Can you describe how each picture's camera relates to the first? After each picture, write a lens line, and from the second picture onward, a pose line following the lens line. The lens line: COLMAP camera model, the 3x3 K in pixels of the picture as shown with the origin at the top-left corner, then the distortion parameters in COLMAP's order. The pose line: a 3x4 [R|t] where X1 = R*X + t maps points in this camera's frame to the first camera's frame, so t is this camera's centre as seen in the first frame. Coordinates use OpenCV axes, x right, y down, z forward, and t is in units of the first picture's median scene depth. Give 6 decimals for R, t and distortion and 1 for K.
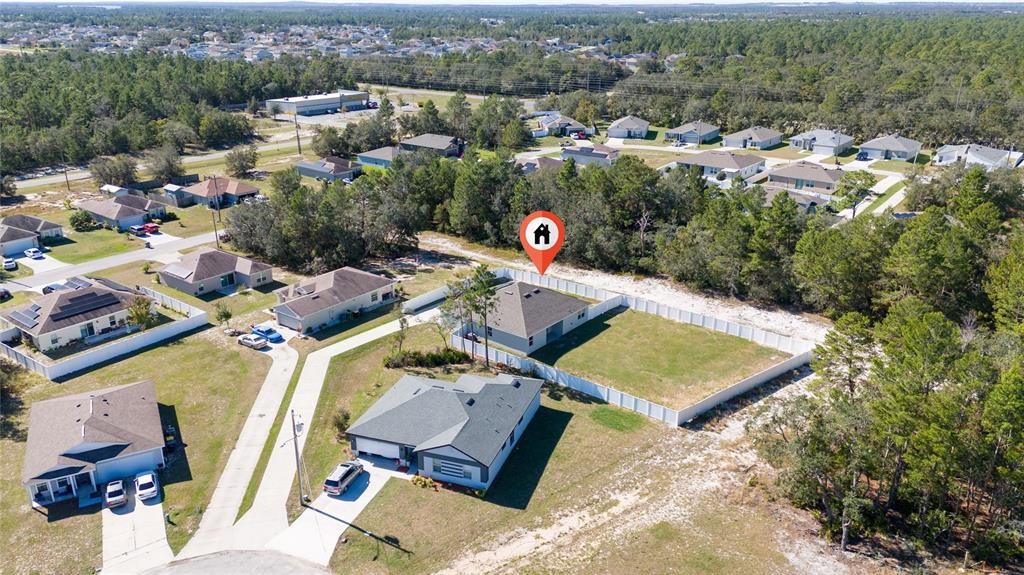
lens RADIAL K [[752.3, 0, 512.0], [0, 752.3, 287.5], [0, 0, 1]] dist [0.074303, -0.064754]
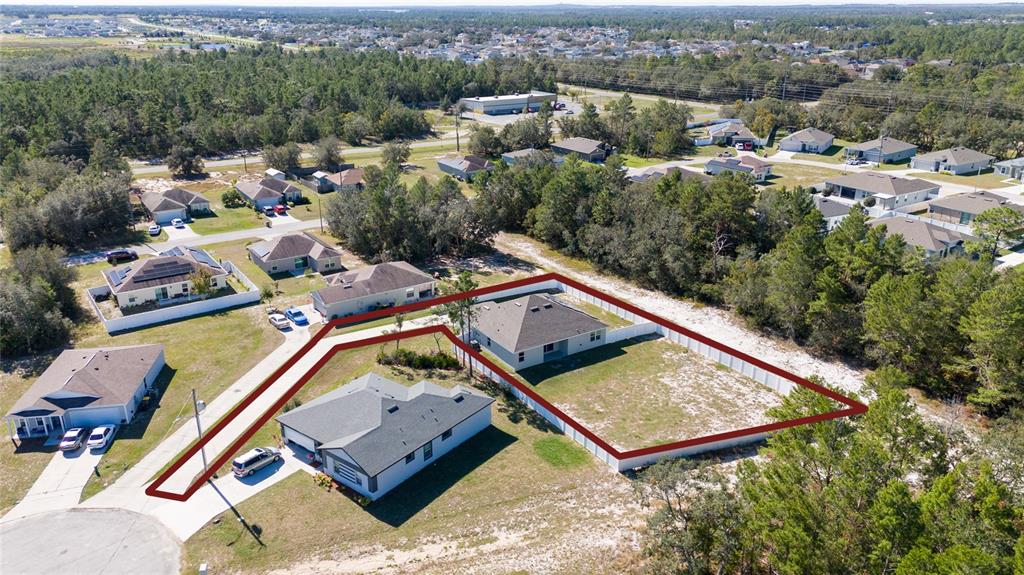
lens RADIAL K [[750.0, 0, 512.0], [0, 750.0, 287.5], [0, 0, 1]] dist [0.072059, -0.065589]
pose [[0.947758, 0.110989, -0.299057, 0.220307], [-0.111385, 0.993652, 0.015776, -0.023256], [0.298910, 0.018359, 0.954105, 0.061307]]
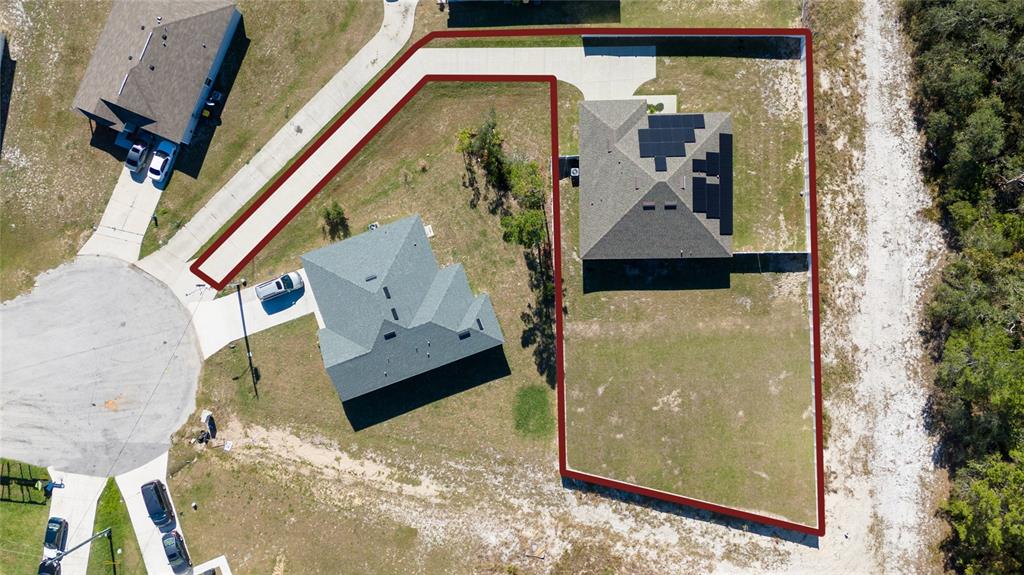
lens RADIAL K [[752.3, 0, 512.0], [0, 752.3, 287.5], [0, 0, 1]] dist [0.074303, -0.064754]
pose [[0.631255, 0.775488, -0.011631, 0.005317], [-0.249440, 0.217201, 0.943718, -0.497747], [0.734368, -0.592825, 0.330547, 0.493409]]
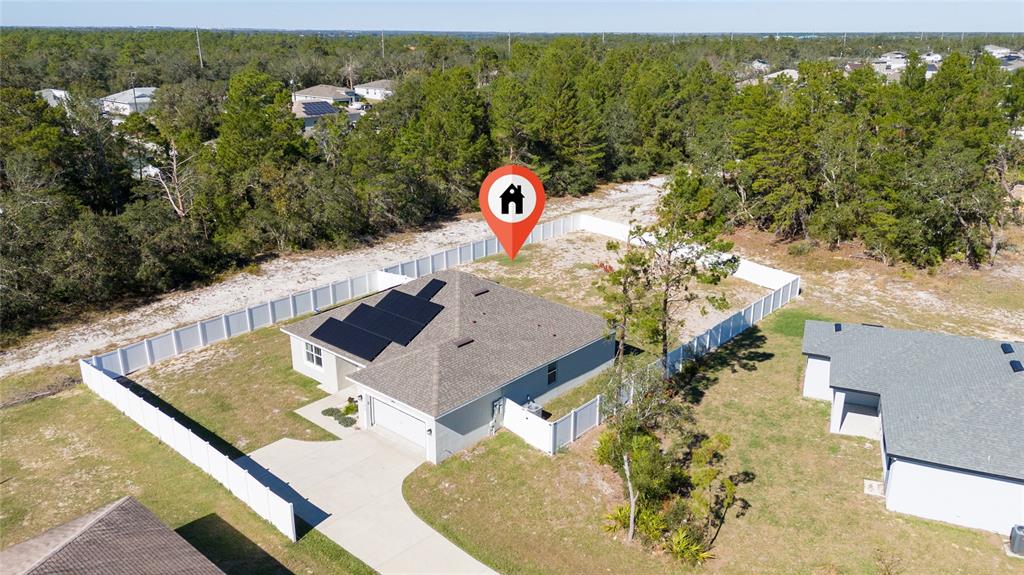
lens RADIAL K [[749.0, 0, 528.0], [0, 749.0, 287.2], [0, 0, 1]] dist [0.054172, -0.062166]
pose [[0.034842, -0.319668, 0.946889, -0.326078], [0.341350, 0.894291, 0.289351, -0.088003], [-0.939290, 0.313139, 0.140277, 0.732565]]
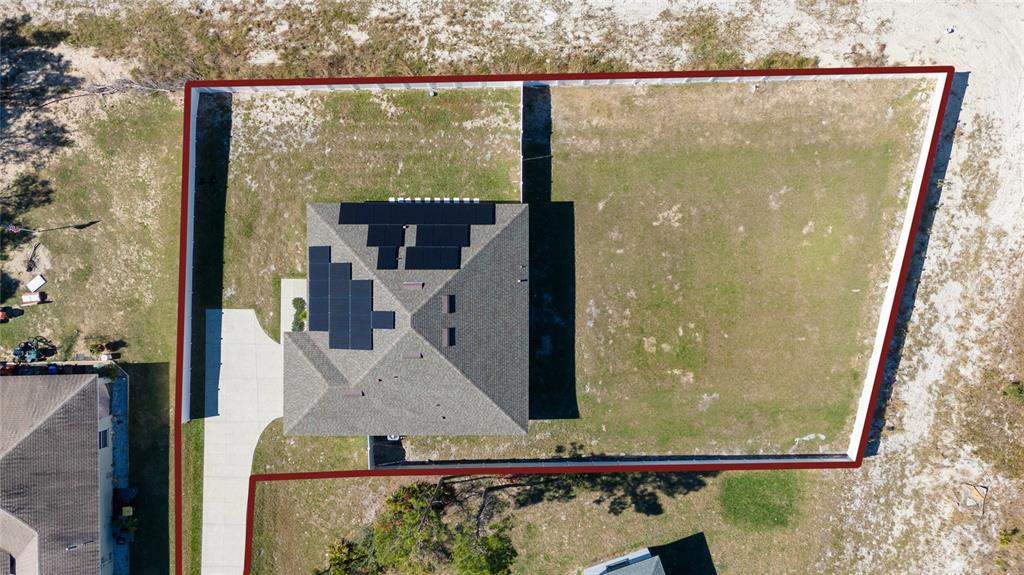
lens RADIAL K [[752.3, 0, 512.0], [0, 752.3, 287.5], [0, 0, 1]] dist [0.074303, -0.064754]
pose [[0.782401, -0.622775, 0.000174, 0.055710], [0.219206, 0.275654, 0.935929, -0.335166], [-0.582921, -0.732234, 0.352188, 0.669829]]
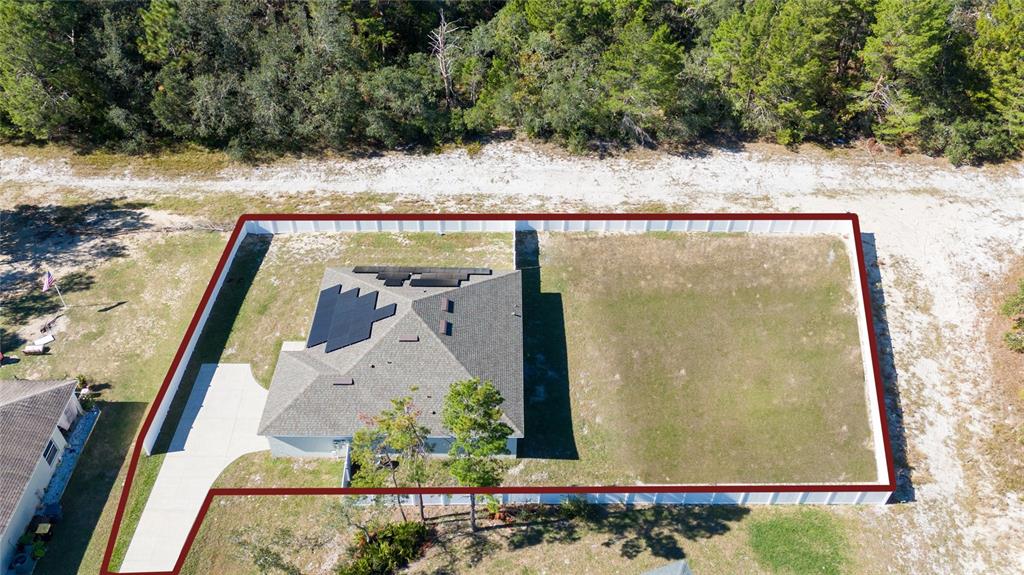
lens RADIAL K [[795.2, 0, 515.5], [0, 795.2, 290.9], [0, 0, 1]] dist [0.083825, -0.077498]
pose [[0.778933, -0.414633, 0.470470, -0.137458], [0.198988, 0.874875, 0.441586, -0.178433], [-0.594699, -0.250348, 0.763976, 0.475871]]
